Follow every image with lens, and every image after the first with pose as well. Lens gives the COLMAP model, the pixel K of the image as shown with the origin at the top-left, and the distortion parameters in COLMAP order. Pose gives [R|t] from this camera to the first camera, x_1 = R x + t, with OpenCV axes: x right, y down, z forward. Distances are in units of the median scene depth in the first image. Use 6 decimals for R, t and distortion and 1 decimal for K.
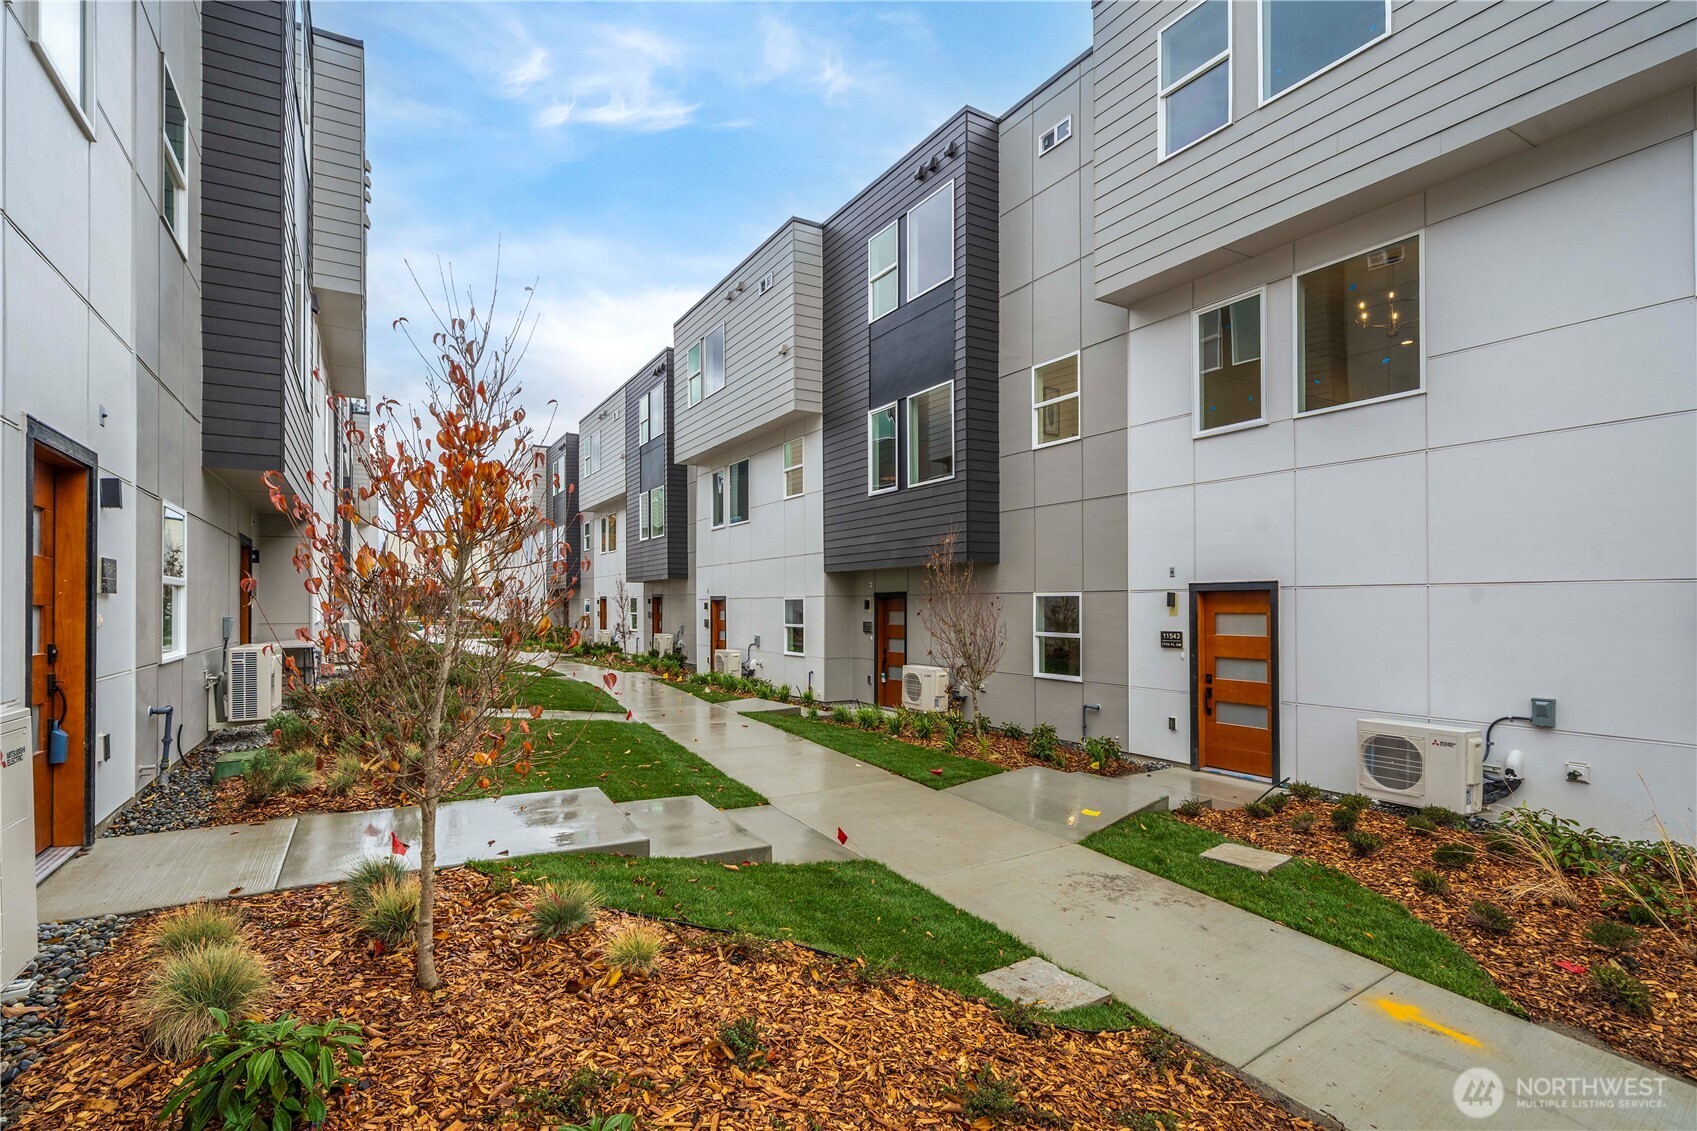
lens RADIAL K [[808.9, 0, 847.8], [0, 808.9, 602.6], [0, 0, 1]] dist [-0.003678, -0.000378]
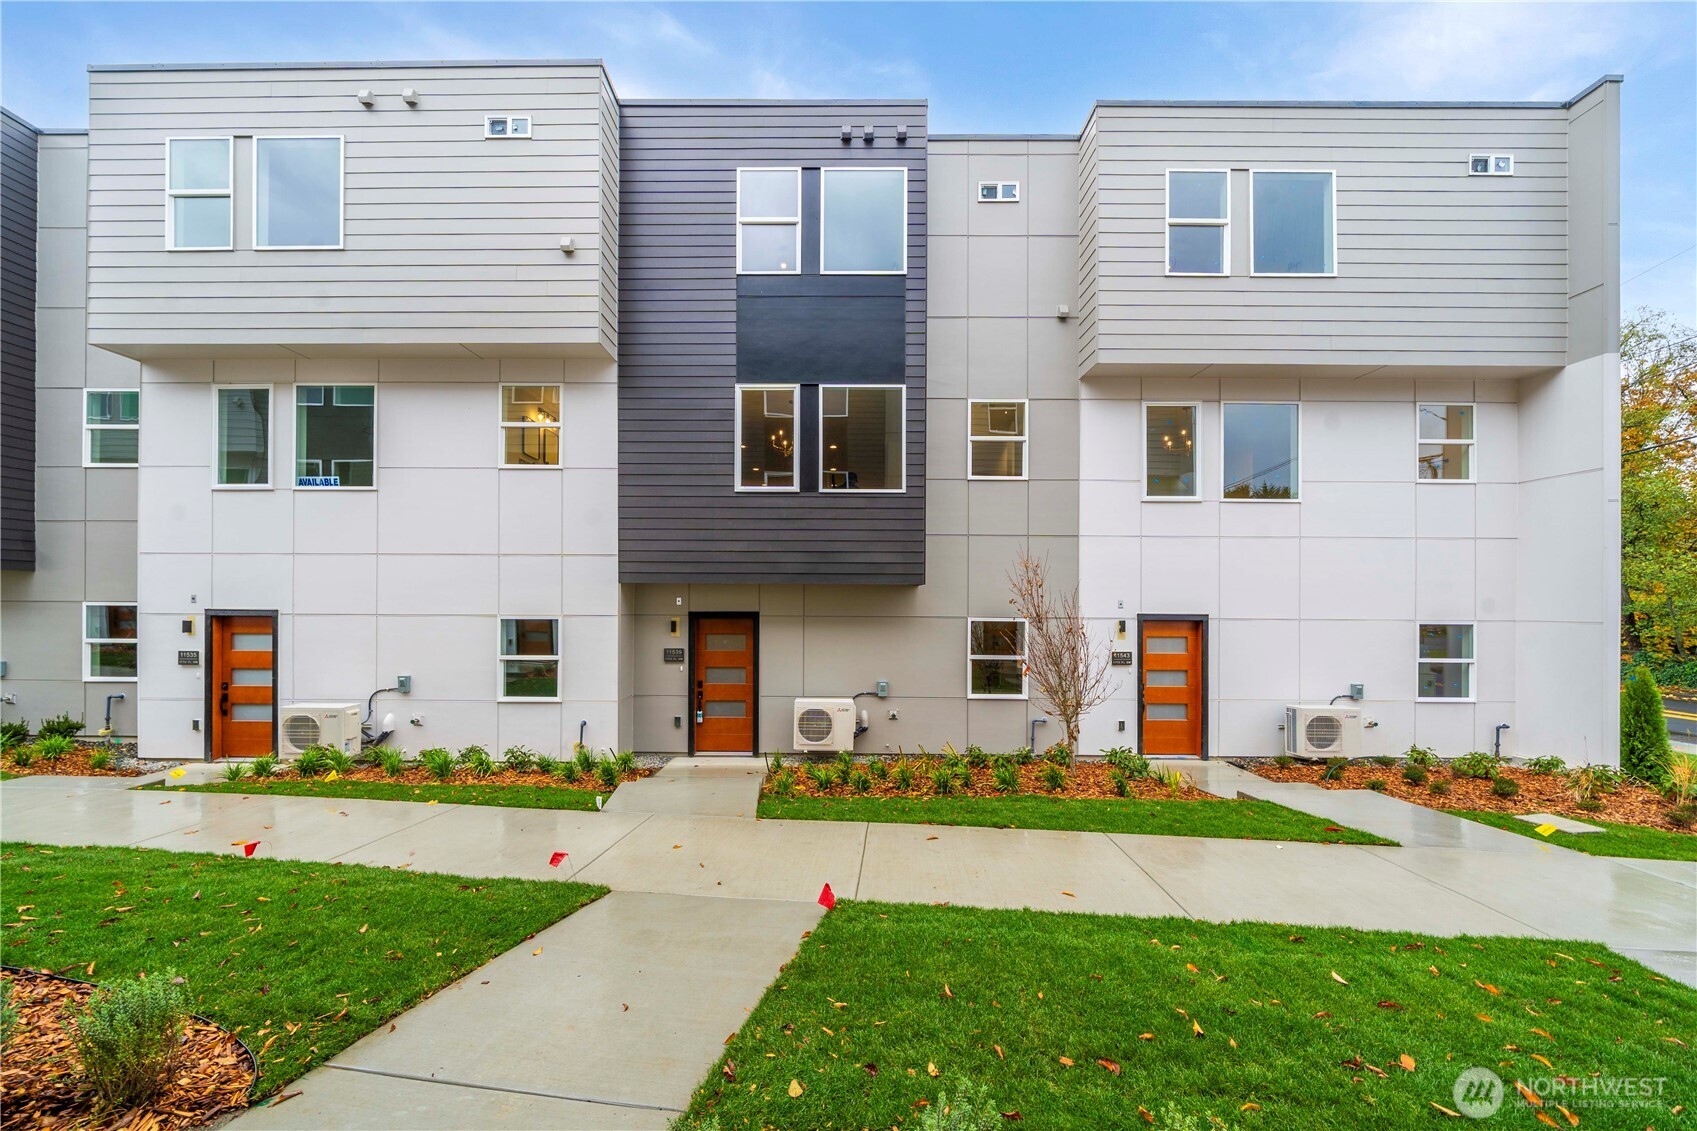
lens RADIAL K [[577.3, 0, 845.8], [0, 577.3, 592.4], [0, 0, 1]] dist [-0.006262, -0.000035]
pose [[0.521368, 0.007307, 0.853301, -0.481739], [-0.011739, 0.999930, -0.001390, -0.041367], [-0.853251, -0.009292, 0.521417, 0.746221]]
